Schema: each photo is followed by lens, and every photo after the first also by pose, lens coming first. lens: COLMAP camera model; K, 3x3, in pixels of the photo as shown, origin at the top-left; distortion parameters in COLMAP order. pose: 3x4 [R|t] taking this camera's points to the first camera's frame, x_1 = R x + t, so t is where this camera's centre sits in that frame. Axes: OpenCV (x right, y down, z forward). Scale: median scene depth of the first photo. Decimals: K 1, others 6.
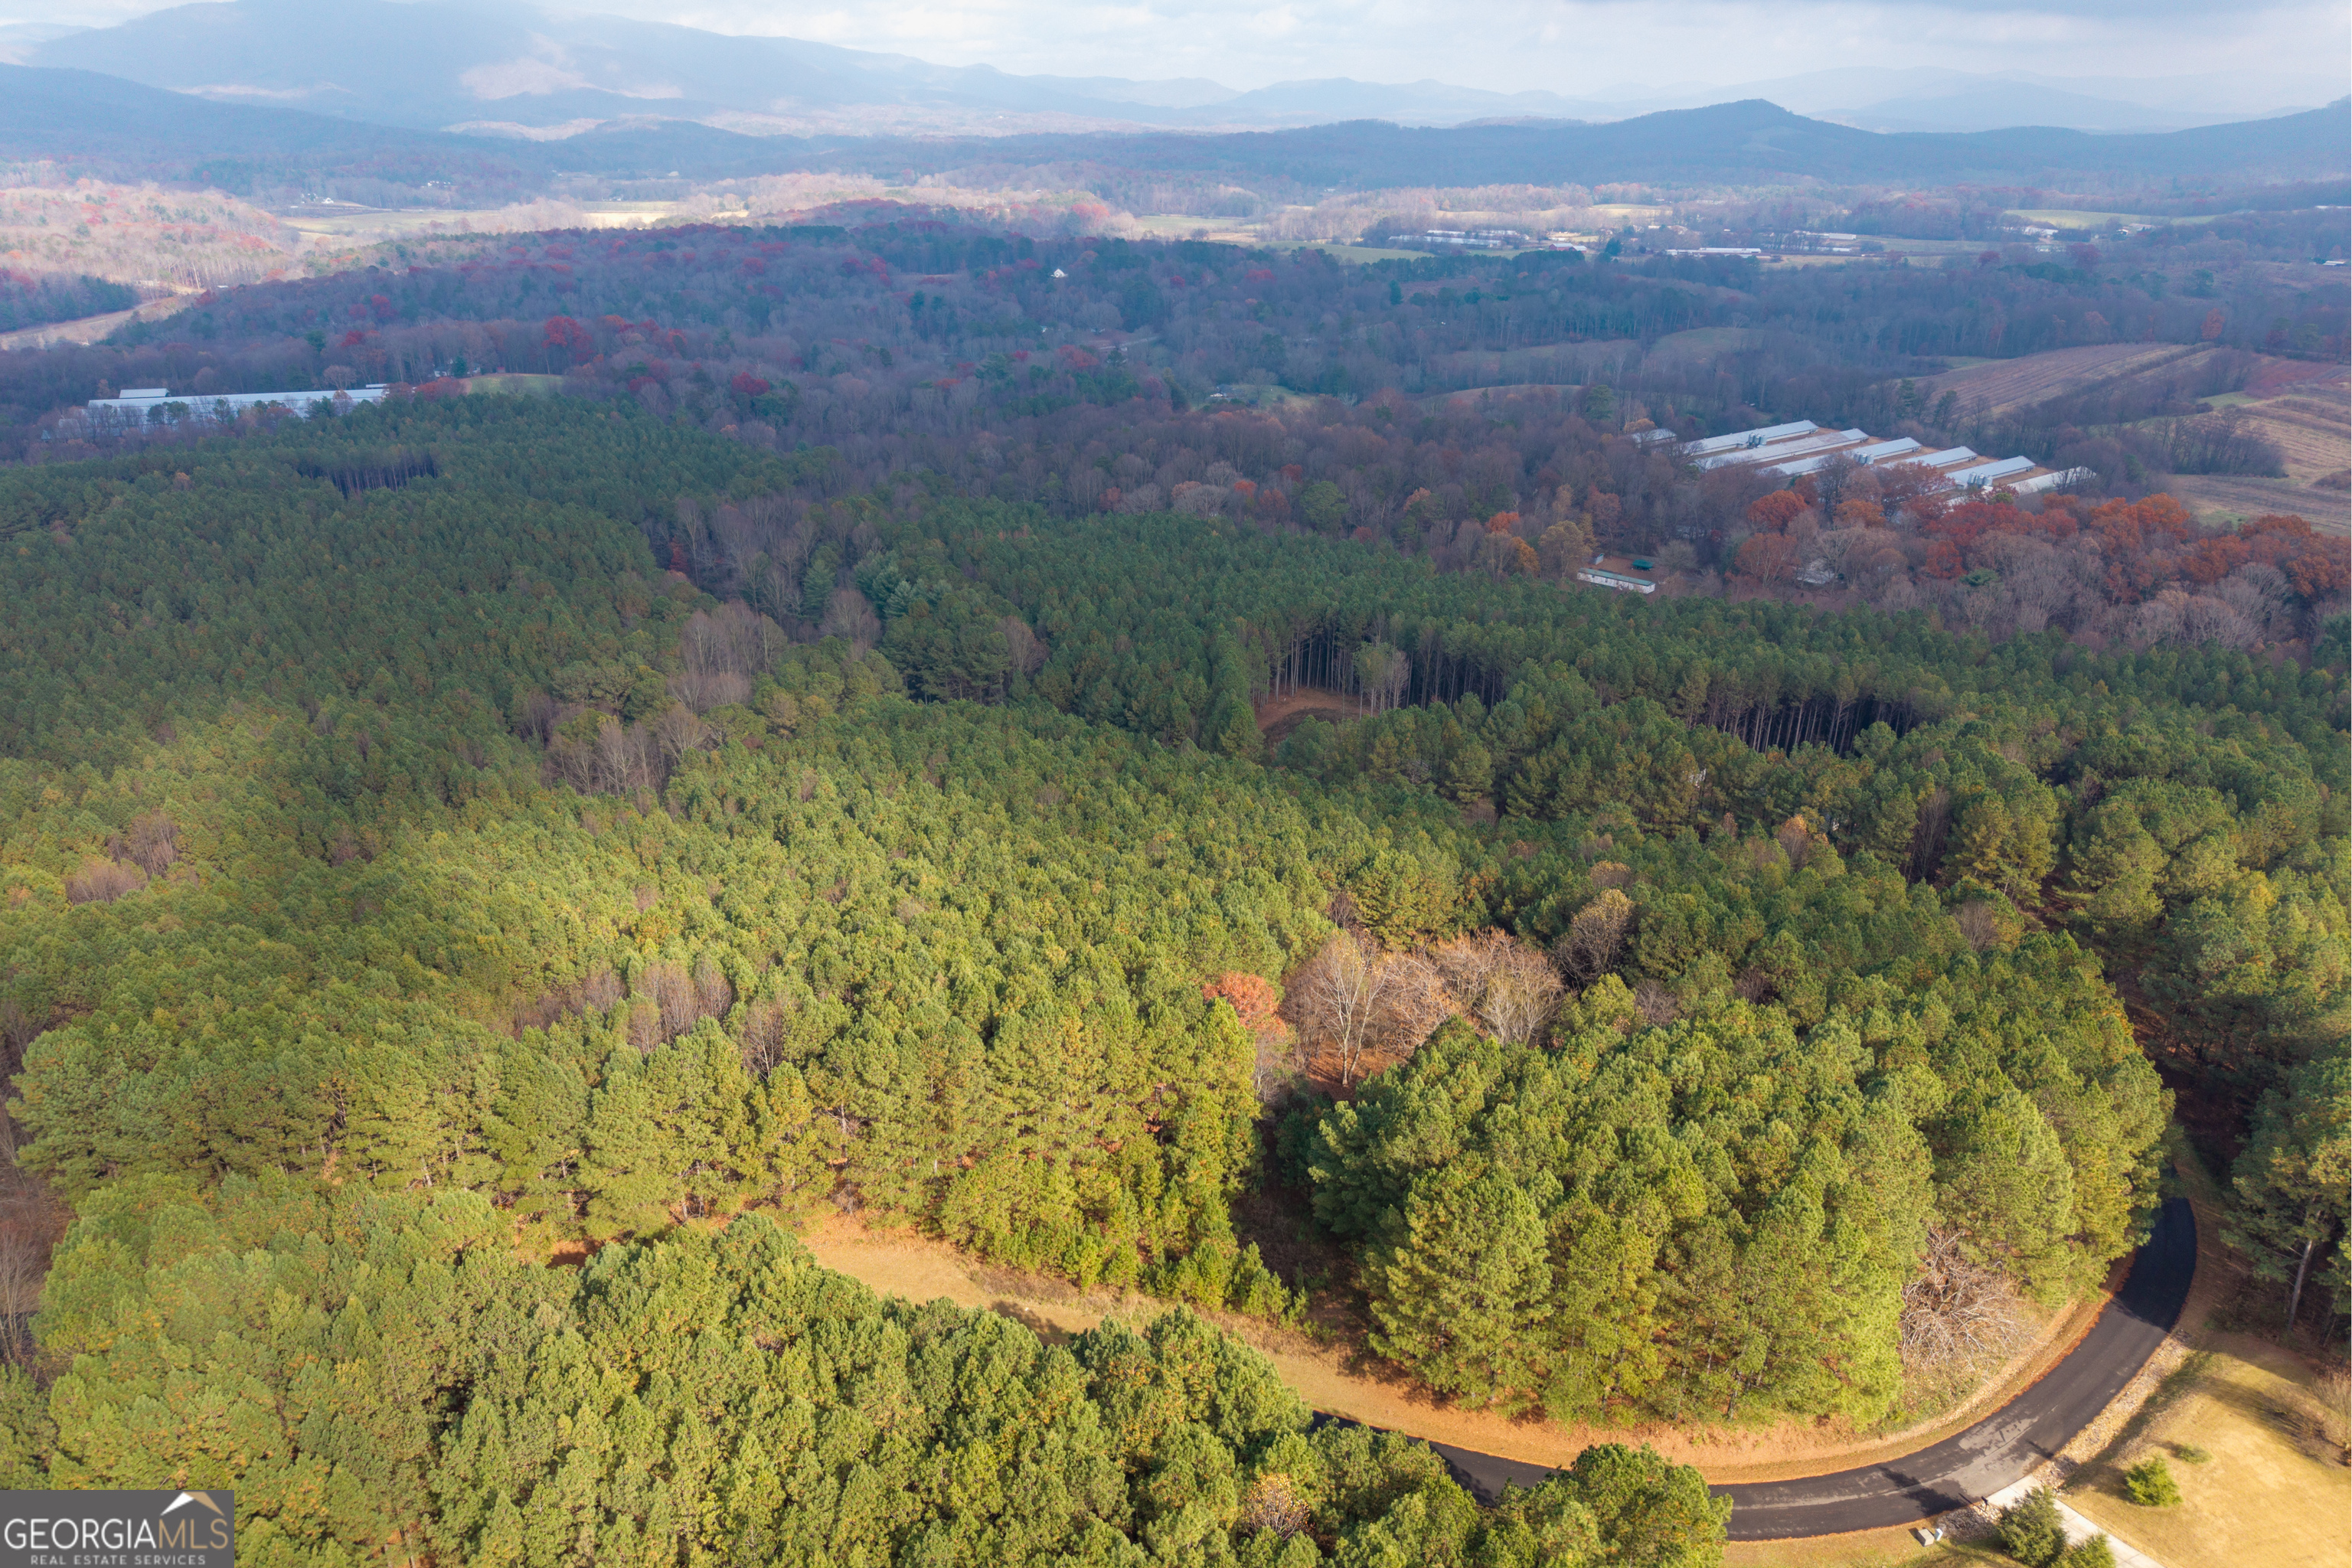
lens RADIAL K [[1569.3, 0, 1178.2], [0, 1569.3, 777.0], [0, 0, 1]] dist [0.023204, -0.024026]
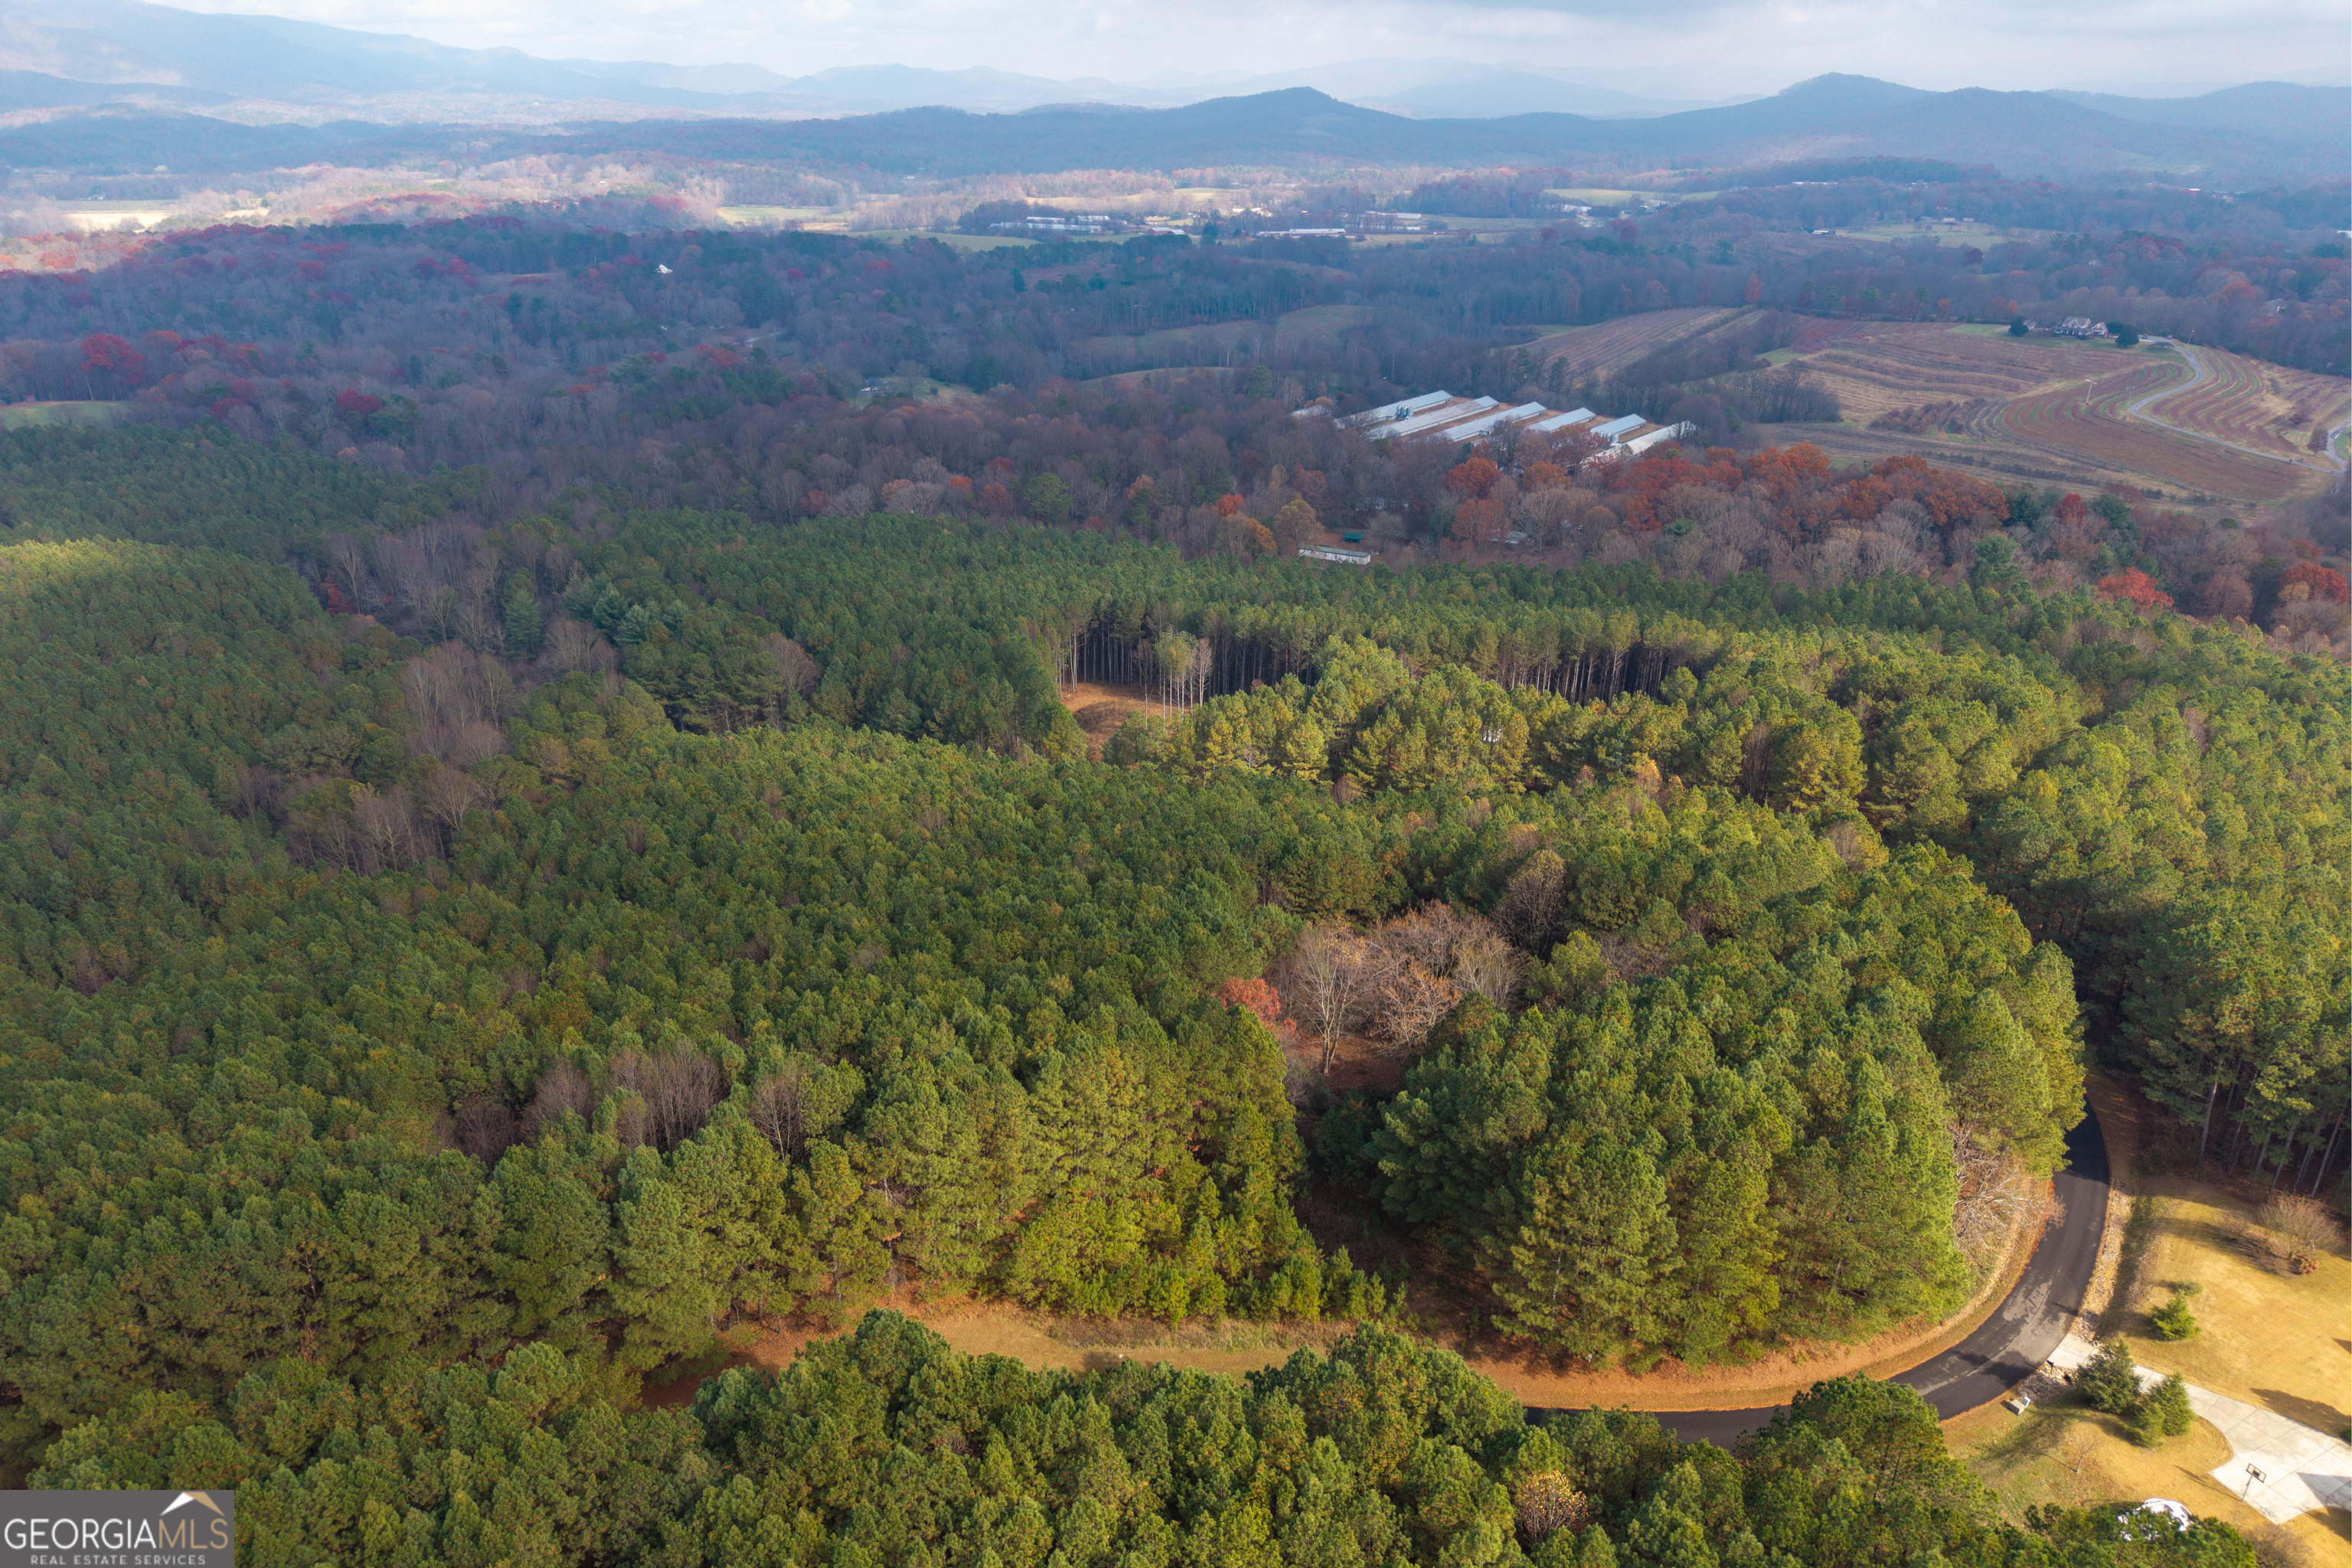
lens RADIAL K [[1569.3, 0, 1178.5], [0, 1569.3, 766.6], [0, 0, 1]] dist [0.023204, -0.024026]
pose [[0.966306, -0.101193, 0.236671, -0.134015], [0.100815, 0.994810, 0.013731, -0.015114], [-0.236833, 0.010592, 0.971493, 0.030187]]
